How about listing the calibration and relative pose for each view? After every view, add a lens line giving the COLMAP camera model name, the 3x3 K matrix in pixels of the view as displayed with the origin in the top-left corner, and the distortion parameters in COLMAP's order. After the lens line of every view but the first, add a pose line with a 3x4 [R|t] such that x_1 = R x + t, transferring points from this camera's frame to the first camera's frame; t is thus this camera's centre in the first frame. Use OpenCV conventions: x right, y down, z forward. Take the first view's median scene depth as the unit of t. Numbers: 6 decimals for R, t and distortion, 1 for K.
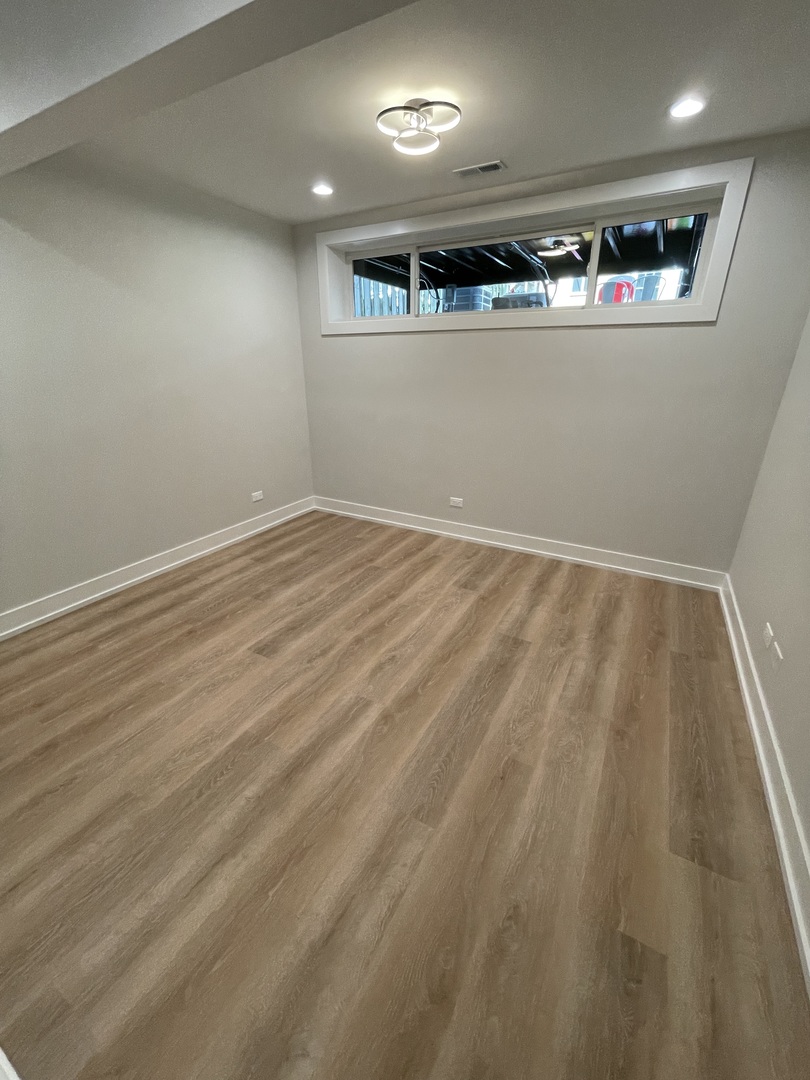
lens RADIAL K [[440.4, 0, 404.9], [0, 440.4, 537.9], [0, 0, 1]] dist [-0.003602, 0.001635]
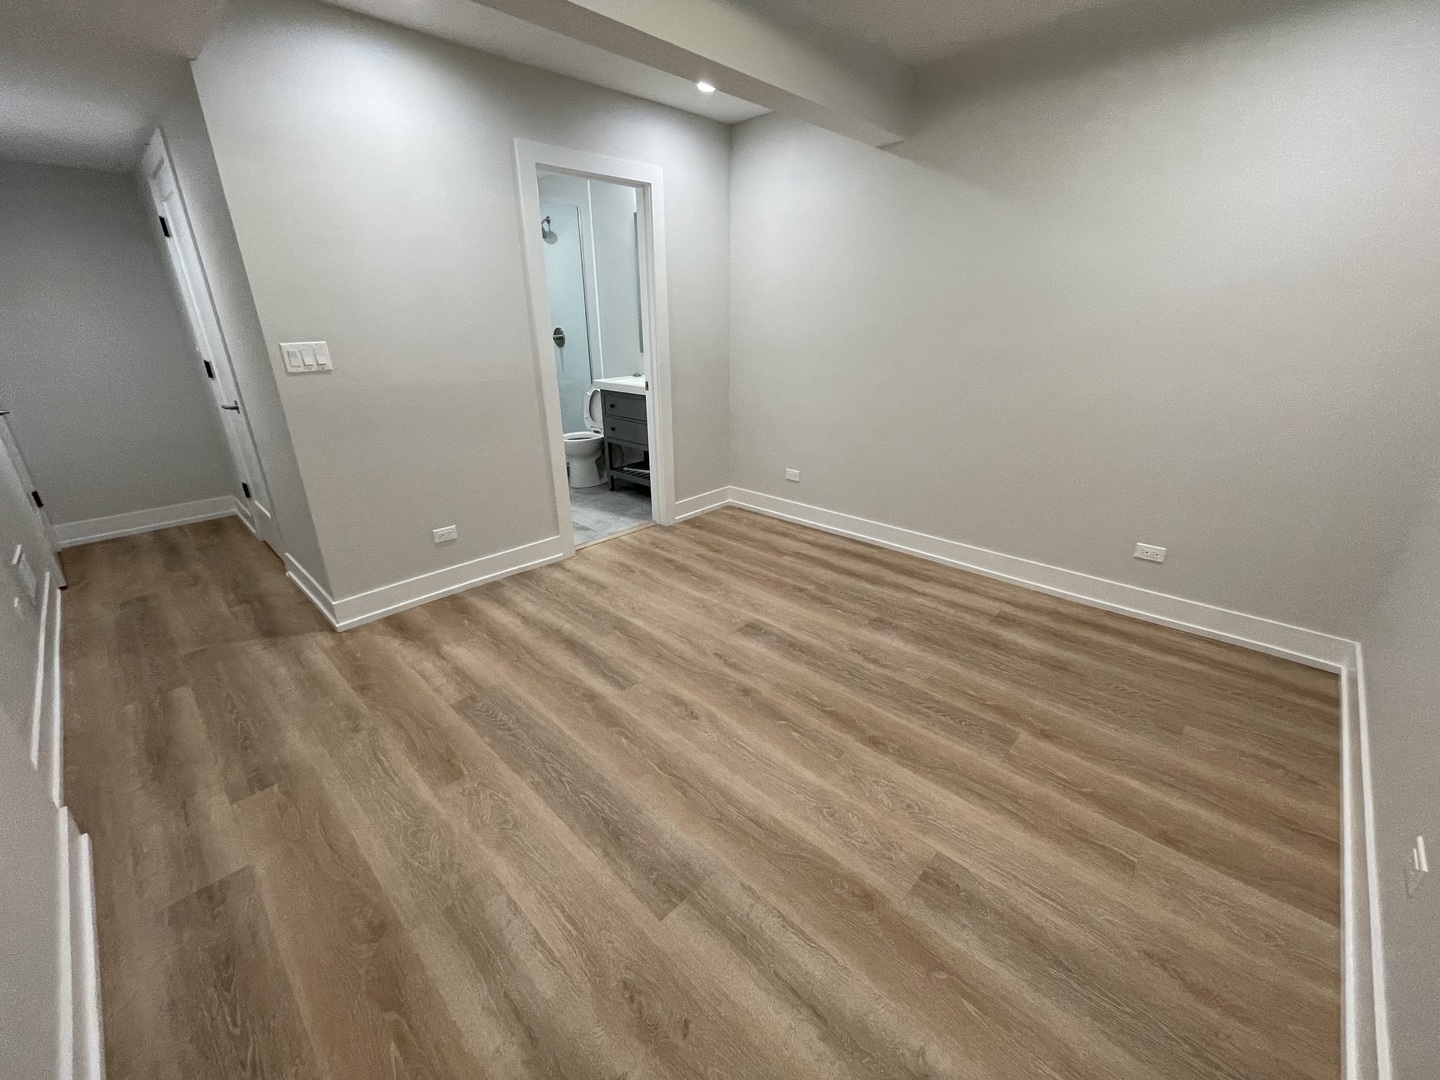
lens RADIAL K [[587.2, 0, 722.6], [0, 587.2, 553.8], [0, 0, 1]] dist [-0.003602, 0.001635]
pose [[-0.248341, 0.371076, -0.894779, 0.624861], [-0.353426, 0.825329, 0.440366, -0.329815], [0.901896, 0.425599, -0.073815, 0.885420]]
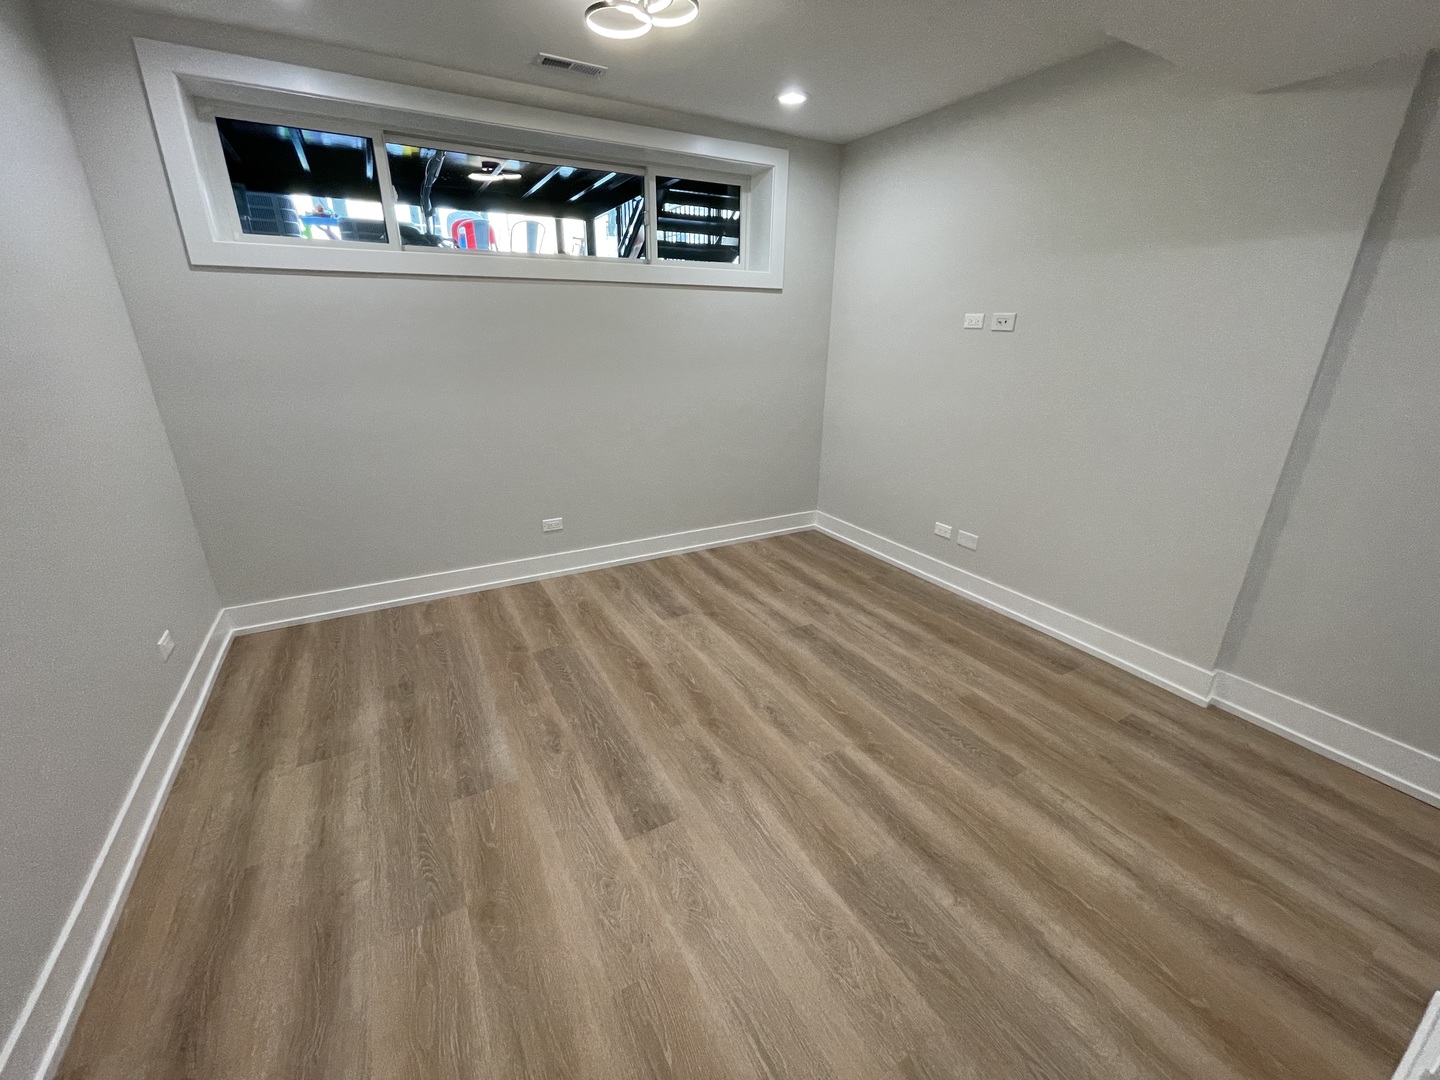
lens RADIAL K [[587.2, 0, 722.8], [0, 587.2, 536.5], [0, 0, 1]] dist [-0.003602, 0.001635]
pose [[0.519512, -0.287726, 0.804563, -0.713043], [0.308706, 0.941202, 0.137257, -0.156223], [-0.796748, 0.177067, 0.577788, 0.374220]]
